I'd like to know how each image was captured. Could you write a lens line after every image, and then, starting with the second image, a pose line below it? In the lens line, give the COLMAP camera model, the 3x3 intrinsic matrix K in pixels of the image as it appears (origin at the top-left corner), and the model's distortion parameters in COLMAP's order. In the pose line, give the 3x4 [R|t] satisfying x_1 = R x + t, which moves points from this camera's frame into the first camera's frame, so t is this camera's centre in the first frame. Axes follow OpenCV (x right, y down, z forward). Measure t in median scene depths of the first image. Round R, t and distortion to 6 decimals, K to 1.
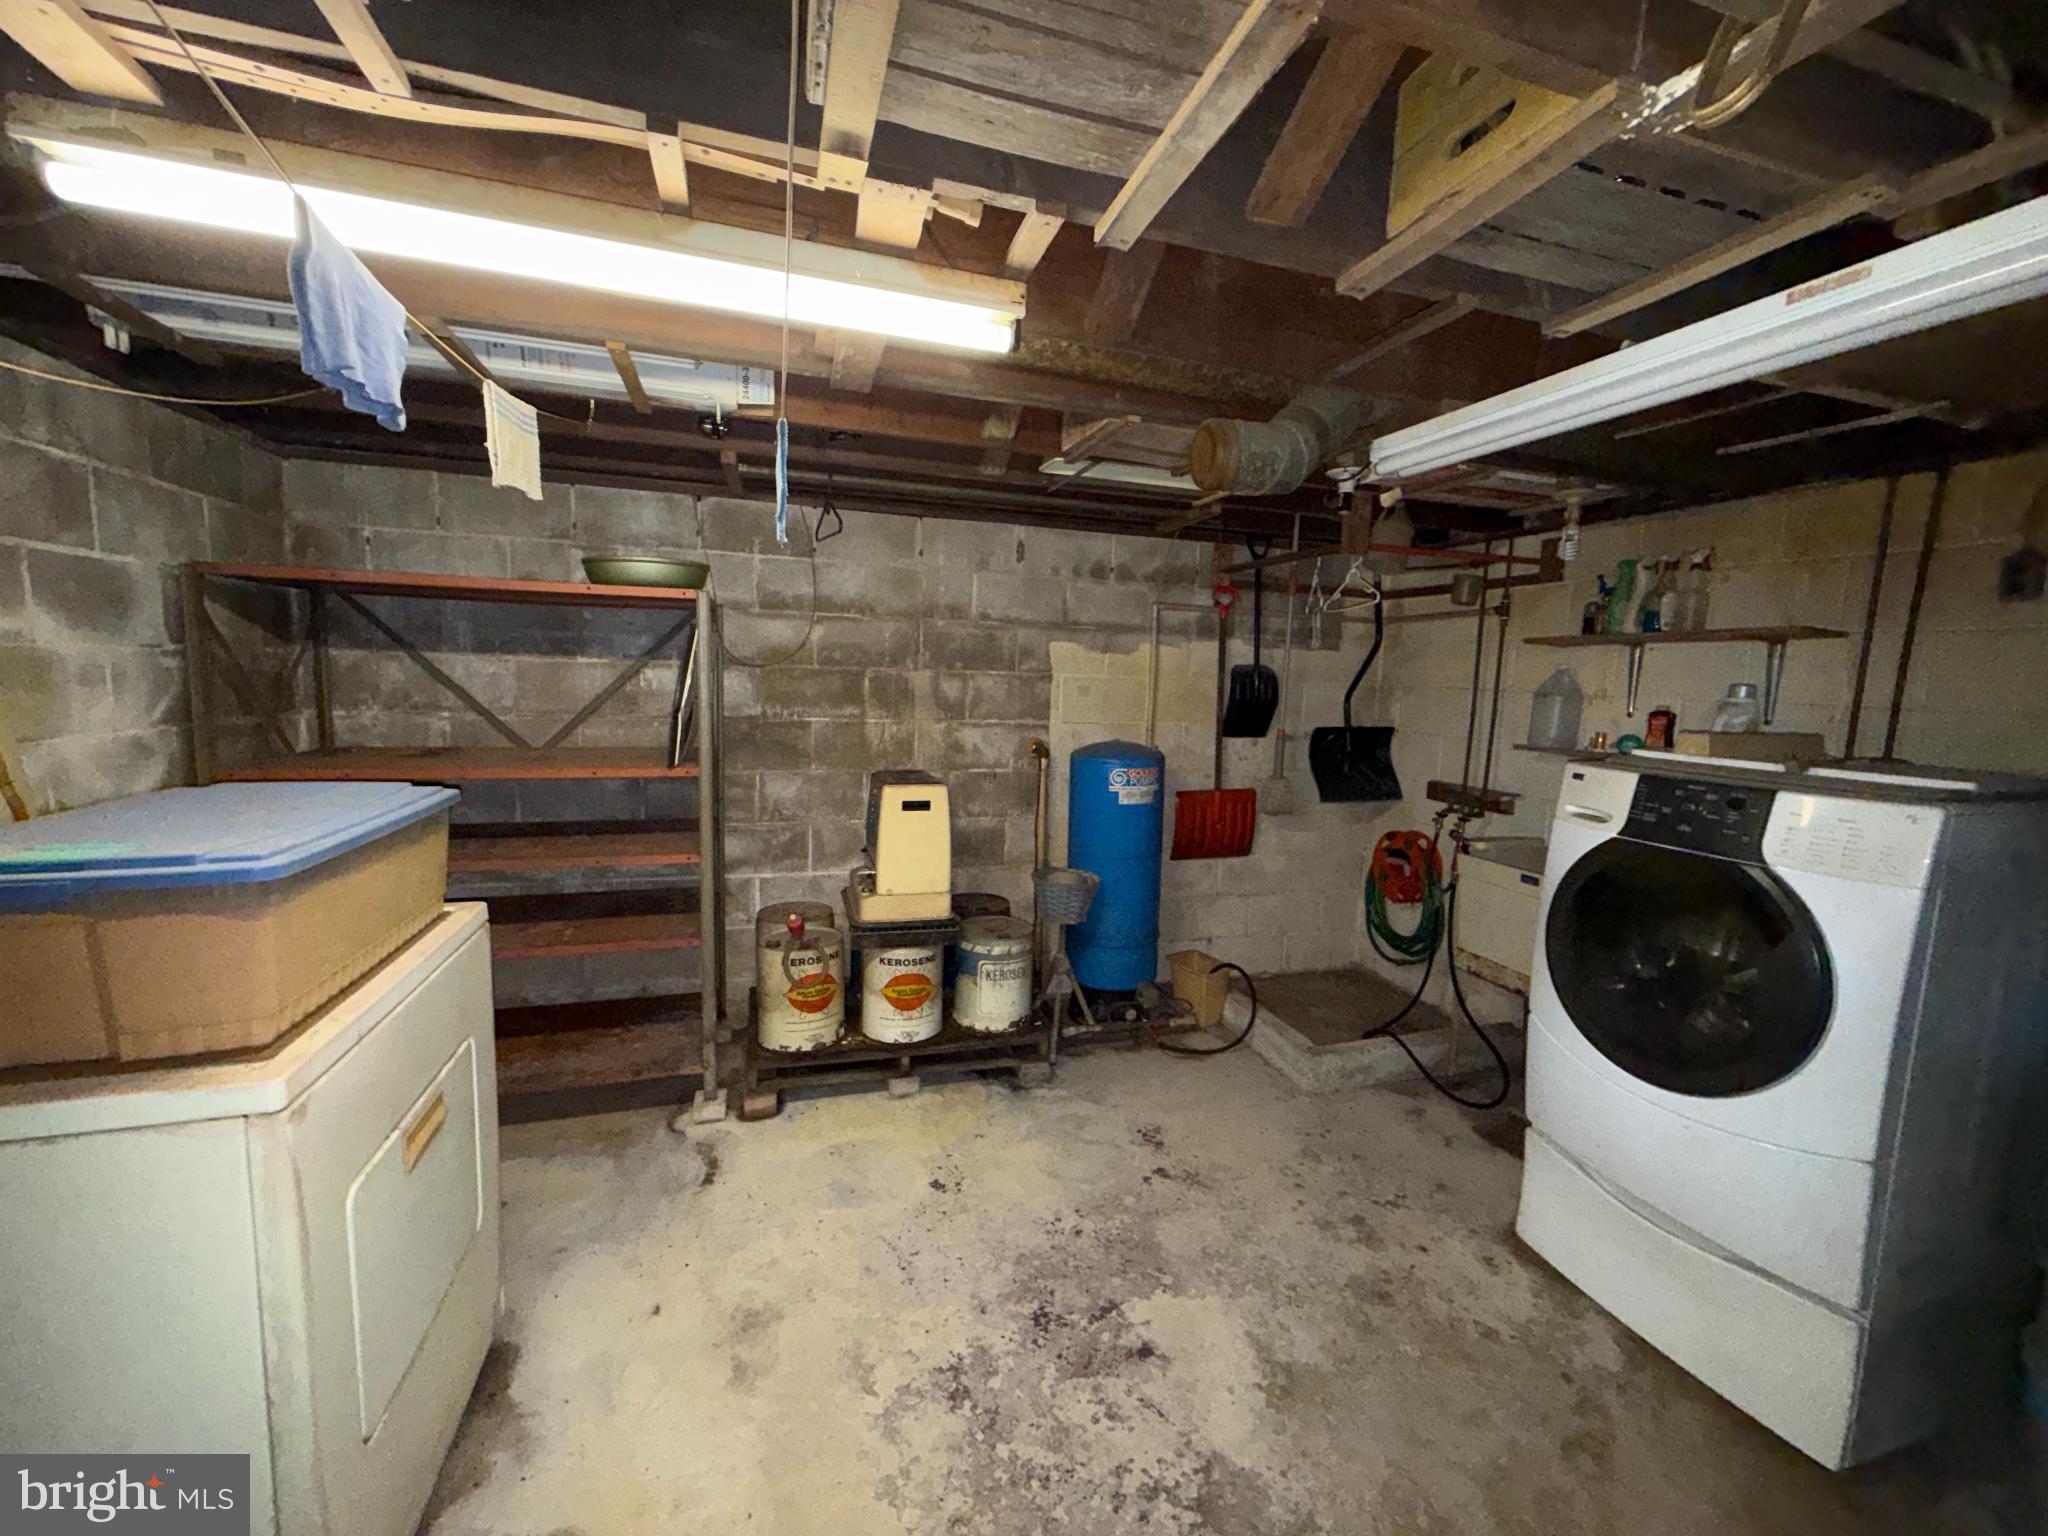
lens RADIAL K [[810.6, 0, 1024.9], [0, 810.6, 765.5], [0, 0, 1]] dist [-0.001300, -0.000826]
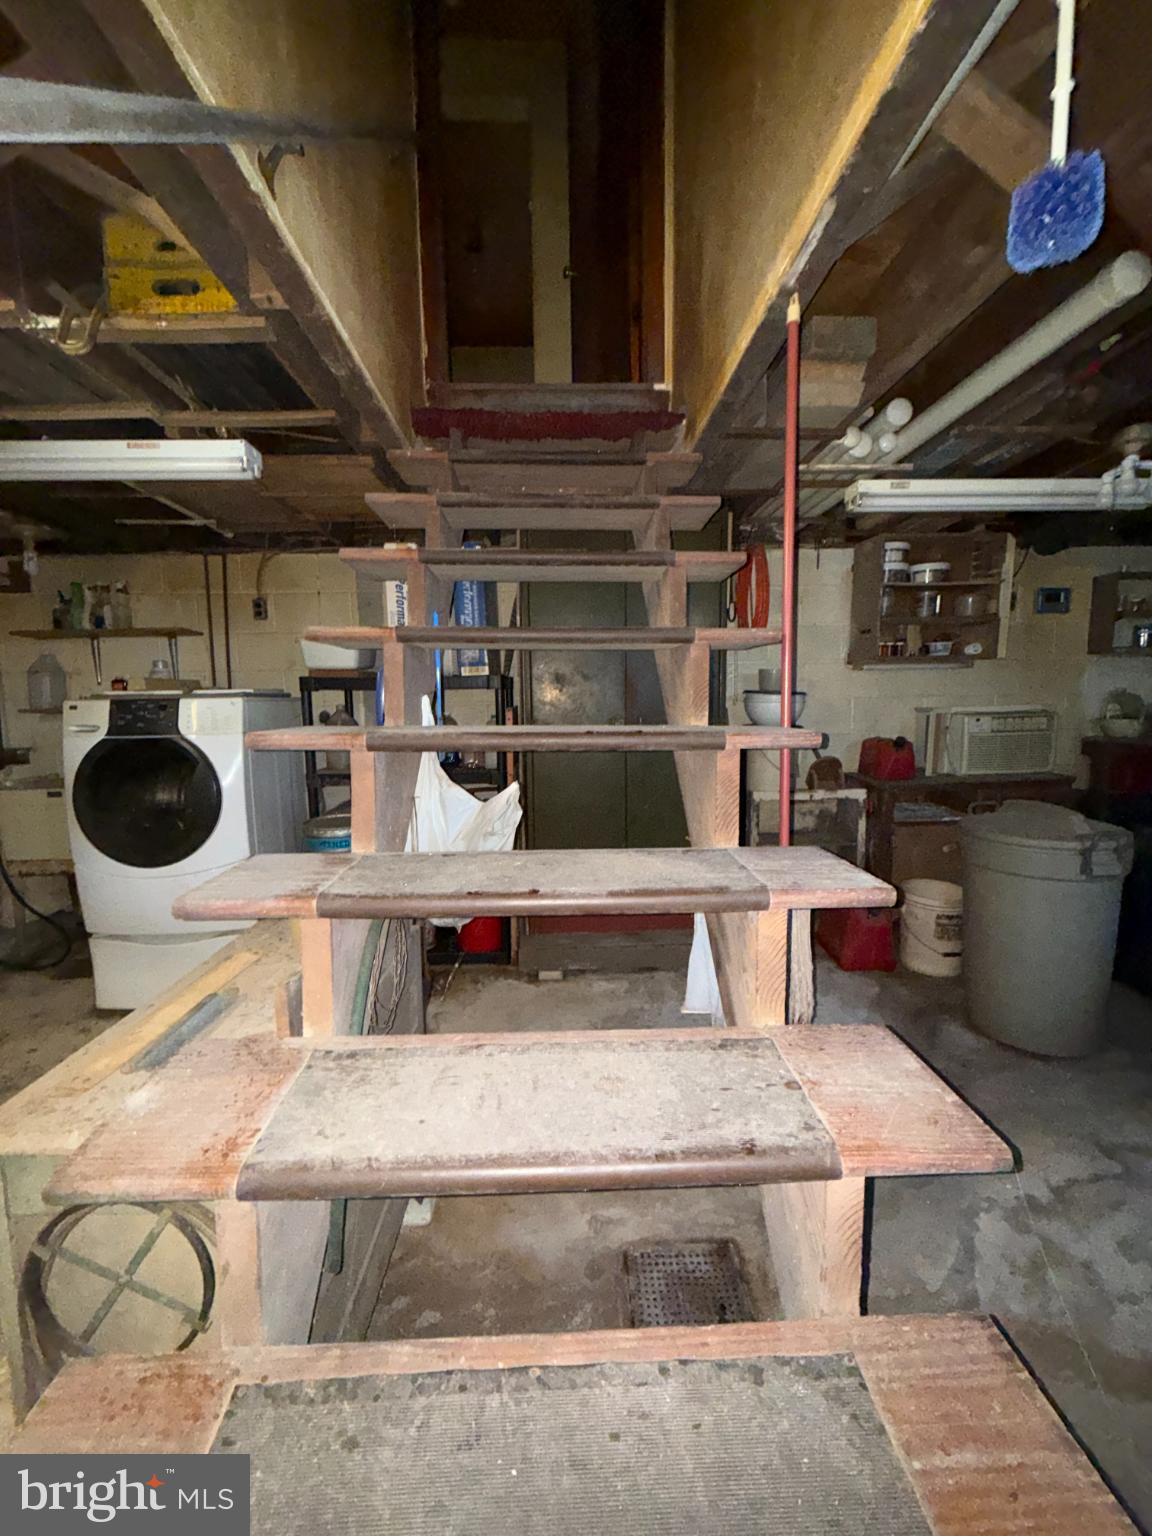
lens RADIAL K [[608.0, 0, 576.8], [0, 608.0, 764.6], [0, 0, 1]] dist [-0.001300, -0.000826]
pose [[0.264940, -0.141386, 0.953843, -0.194004], [0.137849, 0.984585, 0.107653, 0.121801], [-0.954361, 0.102965, 0.280346, -0.249627]]
